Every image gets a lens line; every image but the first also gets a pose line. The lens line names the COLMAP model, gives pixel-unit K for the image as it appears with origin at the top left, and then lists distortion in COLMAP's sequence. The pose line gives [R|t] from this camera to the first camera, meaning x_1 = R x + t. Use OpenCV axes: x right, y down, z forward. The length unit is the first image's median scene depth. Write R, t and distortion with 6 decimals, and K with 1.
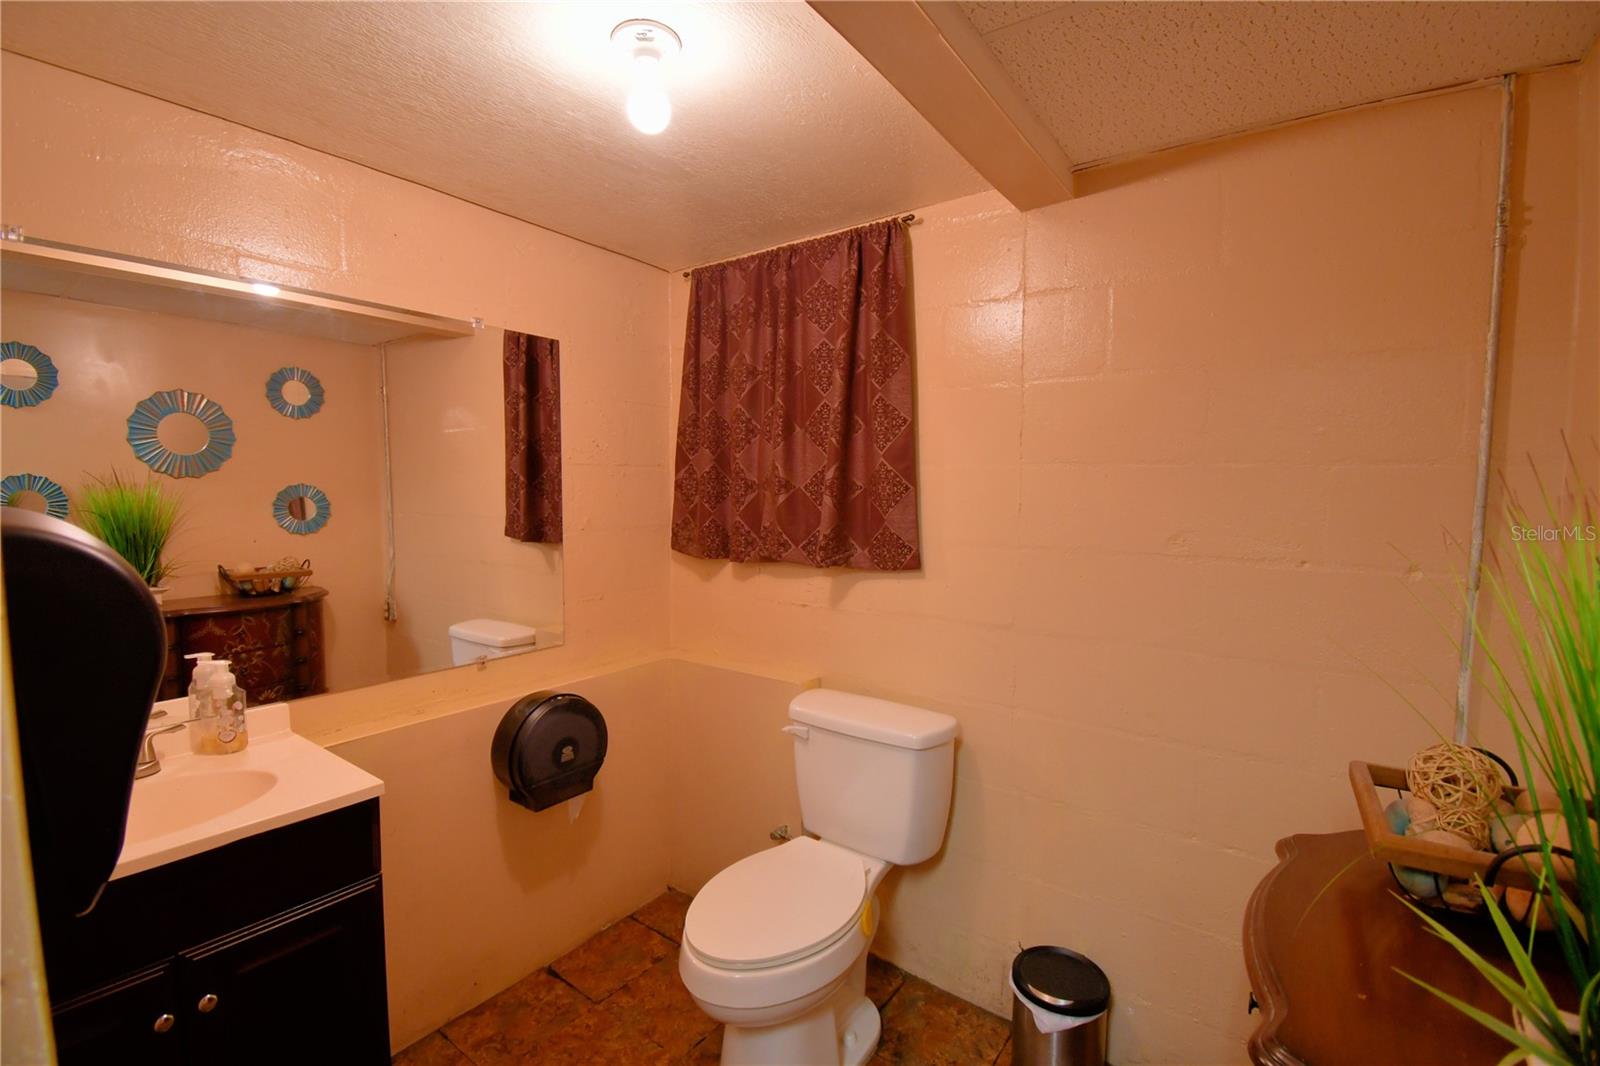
lens RADIAL K [[701.4, 0, 798.1], [0, 701.4, 533.1], [0, 0, 1]] dist [0.021375, -0.027041]
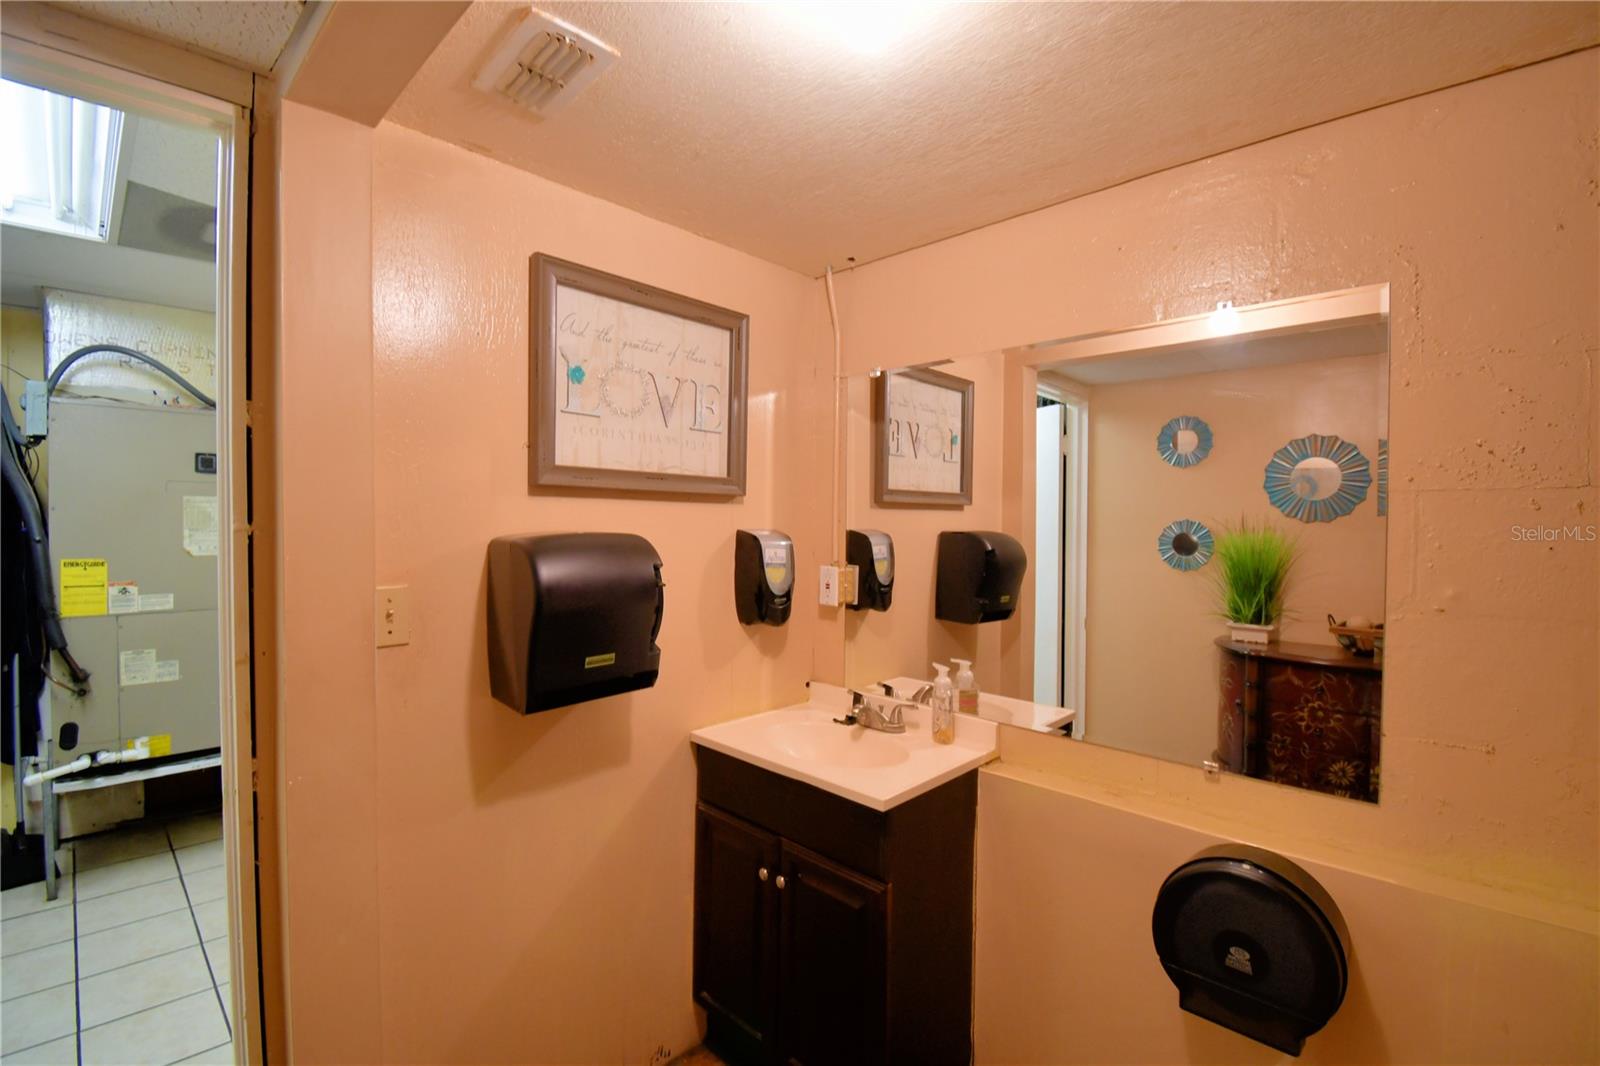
lens RADIAL K [[701.4, 0, 798.1], [0, 701.4, 533.1], [0, 0, 1]] dist [0.021375, -0.027041]
pose [[-0.121275, 0.014333, -0.992515, 0.211409], [-0.078901, 0.996593, 0.024032, -0.031120], [0.989478, 0.081225, -0.119731, 0.411591]]
